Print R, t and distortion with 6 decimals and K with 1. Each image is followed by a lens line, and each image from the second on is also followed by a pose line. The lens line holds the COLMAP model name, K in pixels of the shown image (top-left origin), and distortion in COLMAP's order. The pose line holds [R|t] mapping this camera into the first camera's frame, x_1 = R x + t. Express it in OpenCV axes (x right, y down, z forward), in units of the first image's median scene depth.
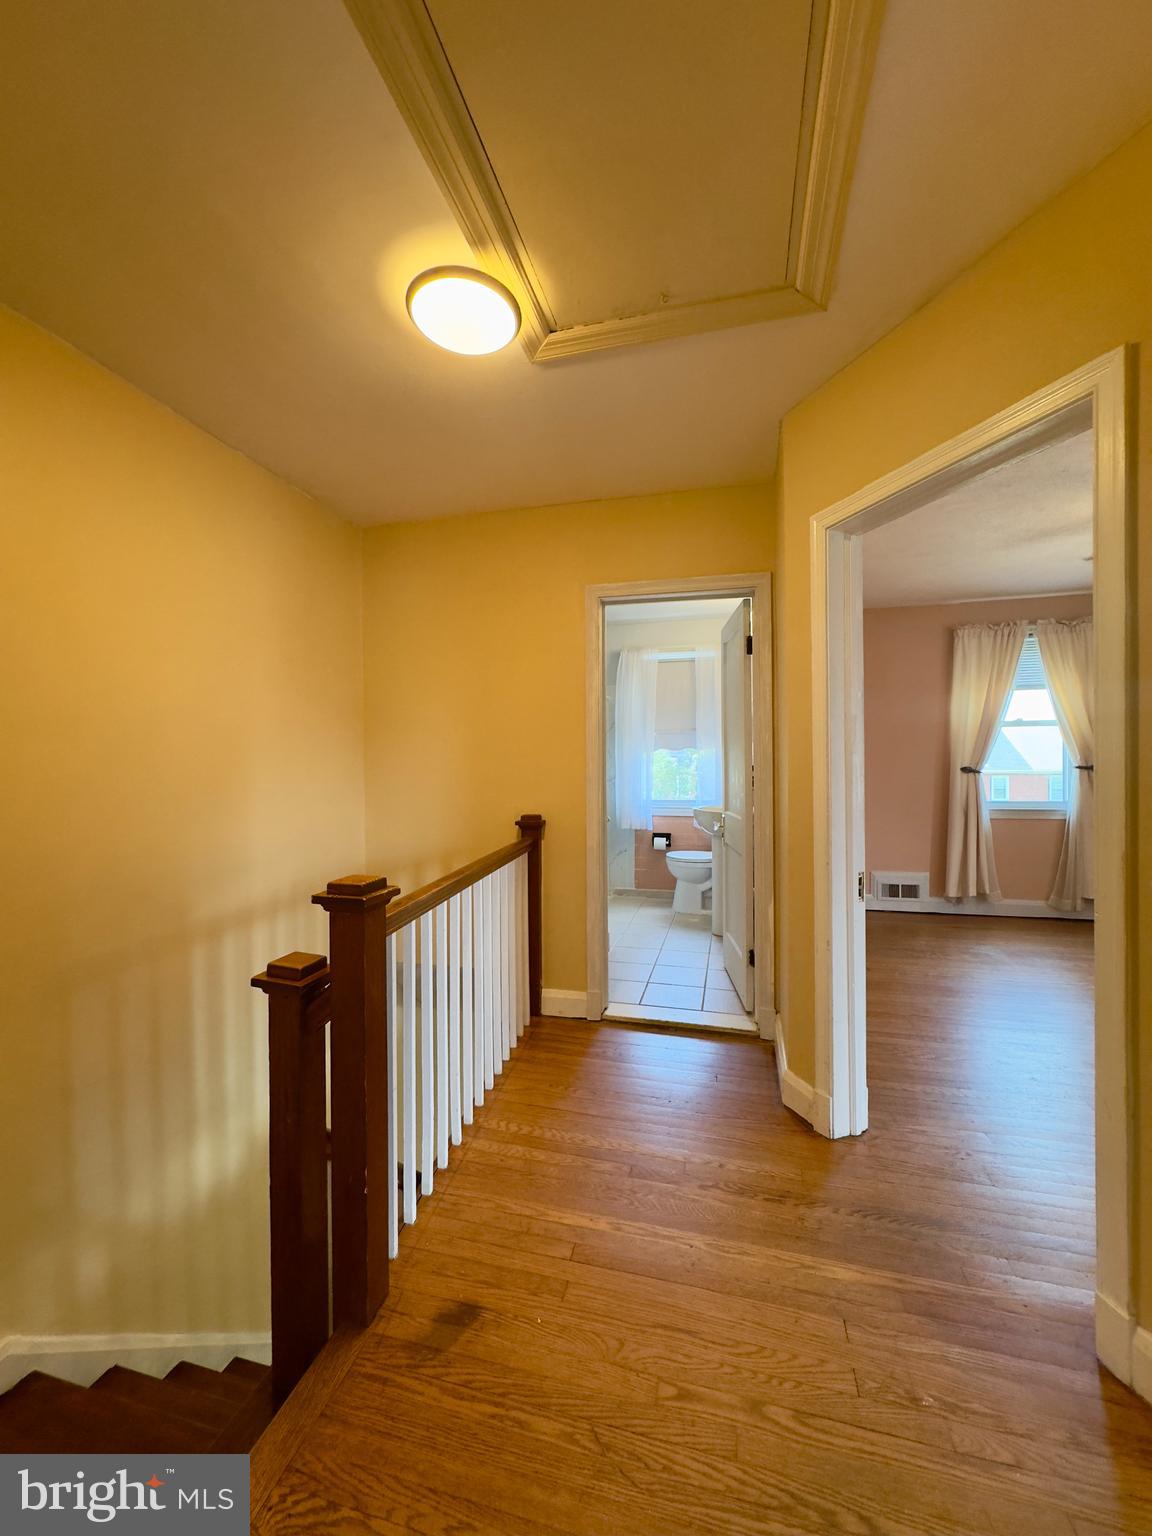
lens RADIAL K [[615.8, 0, 577.6], [0, 615.8, 767.7], [0, 0, 1]] dist [0.000037, 0.000219]
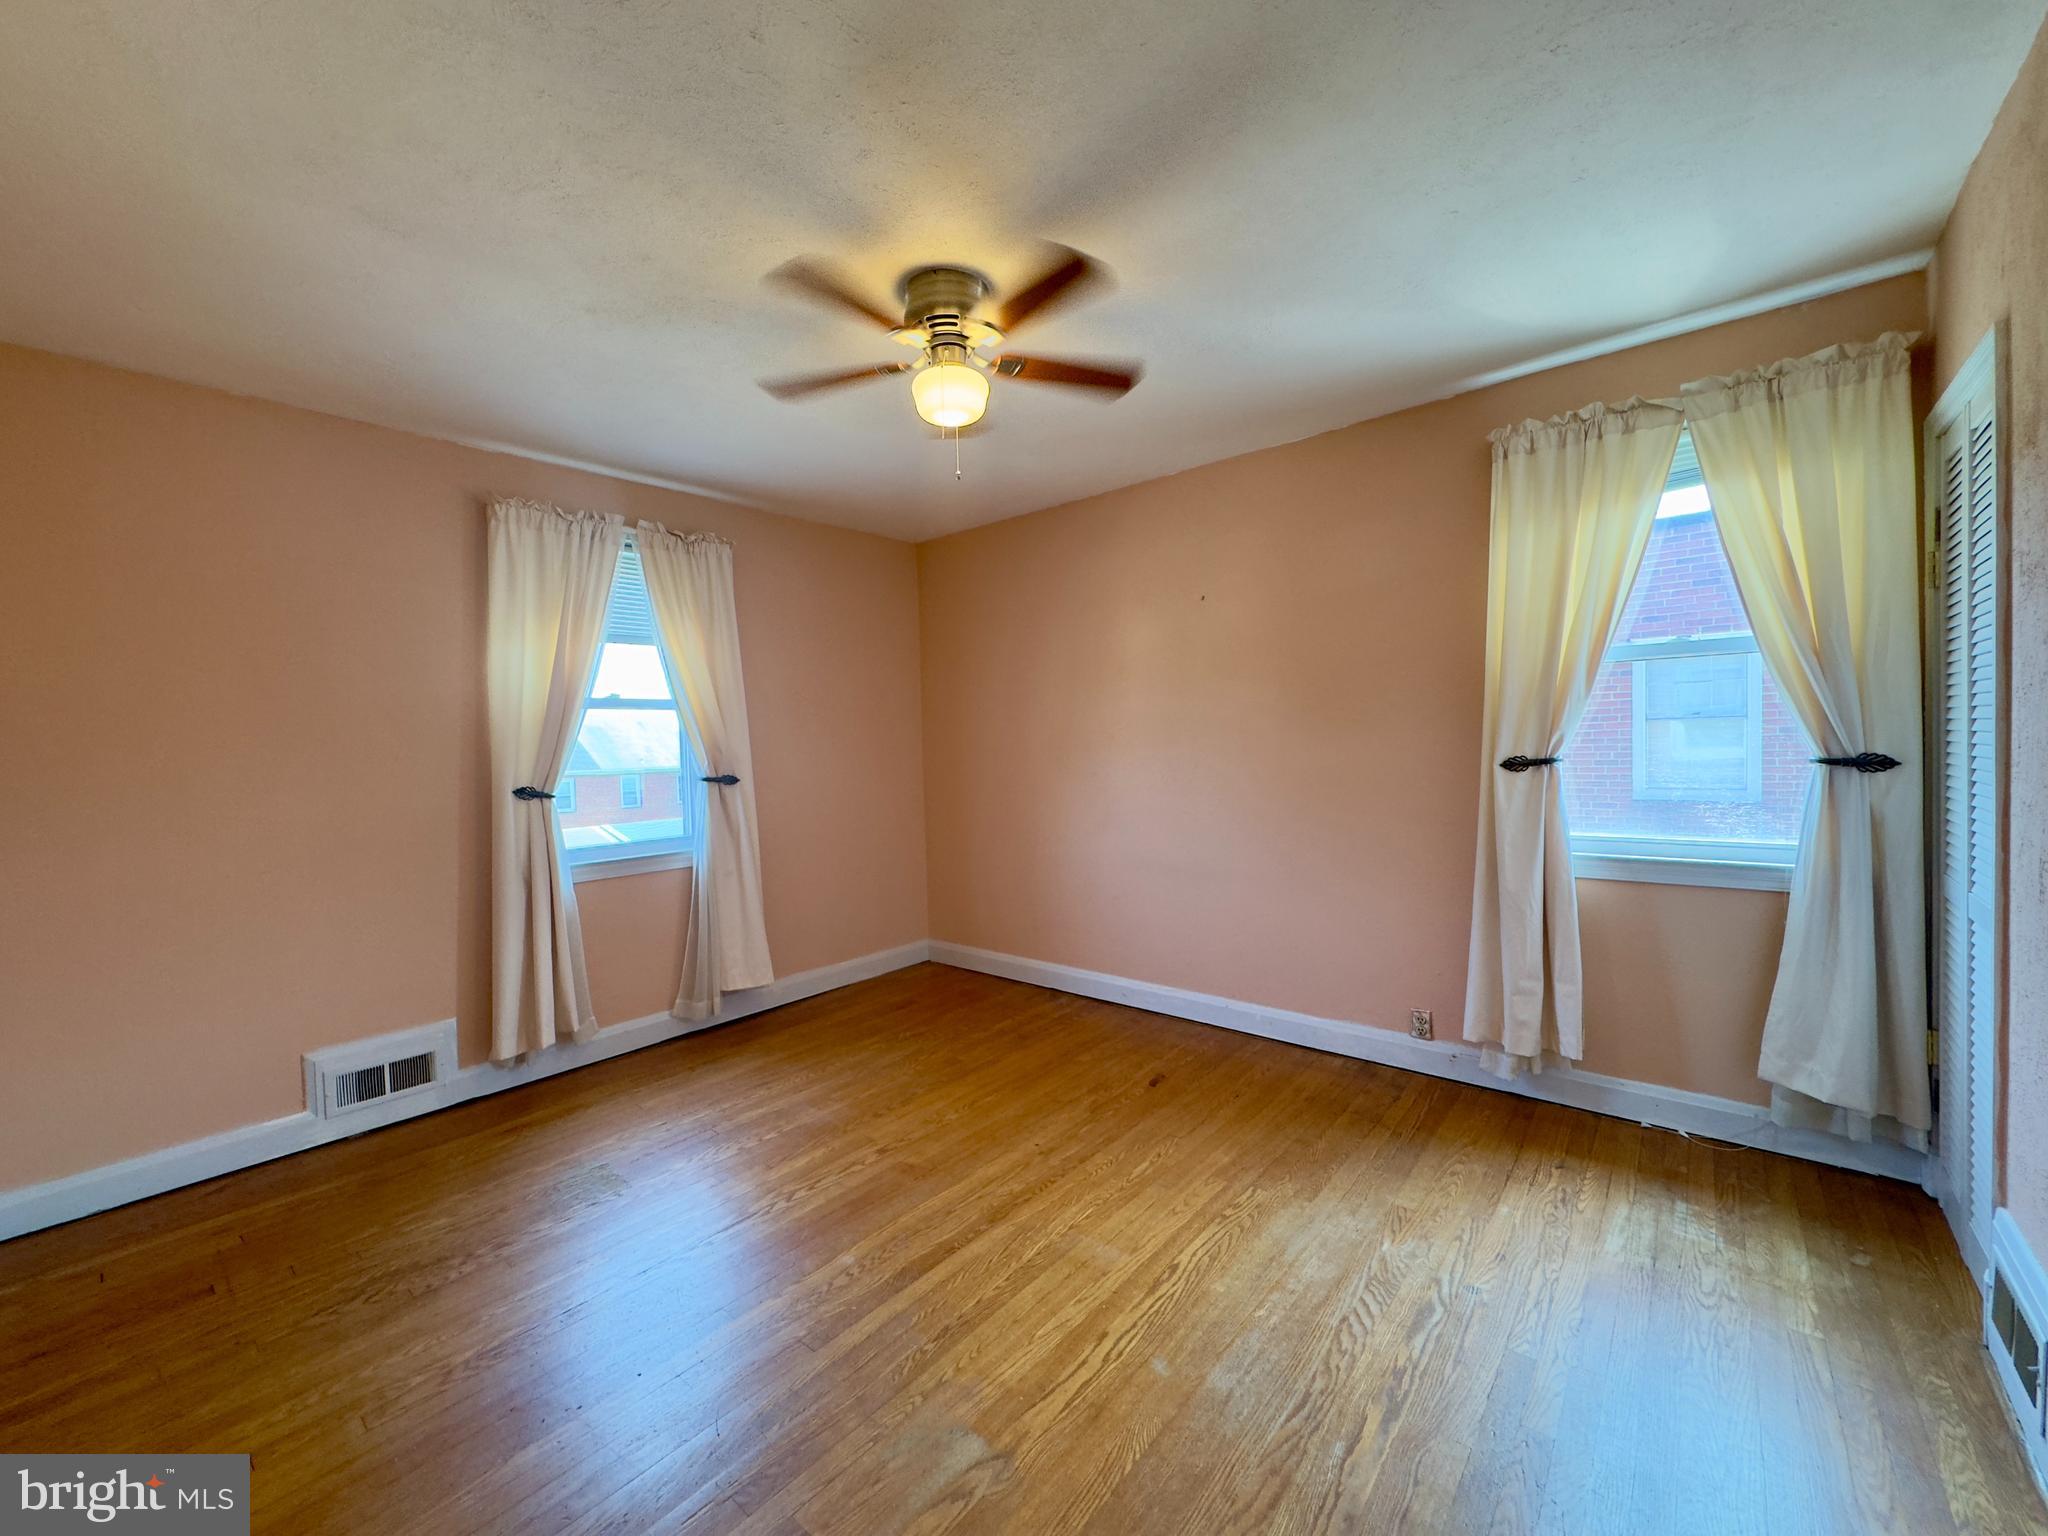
lens RADIAL K [[821.0, 0, 1020.6], [0, 821.0, 766.4], [0, 0, 1]] dist [0.000037, 0.000219]
pose [[0.442159, -0.029601, 0.896448, 0.217653], [0.032898, 0.999318, 0.016771, -0.016145], [-0.896333, 0.022076, 0.442831, 0.351976]]
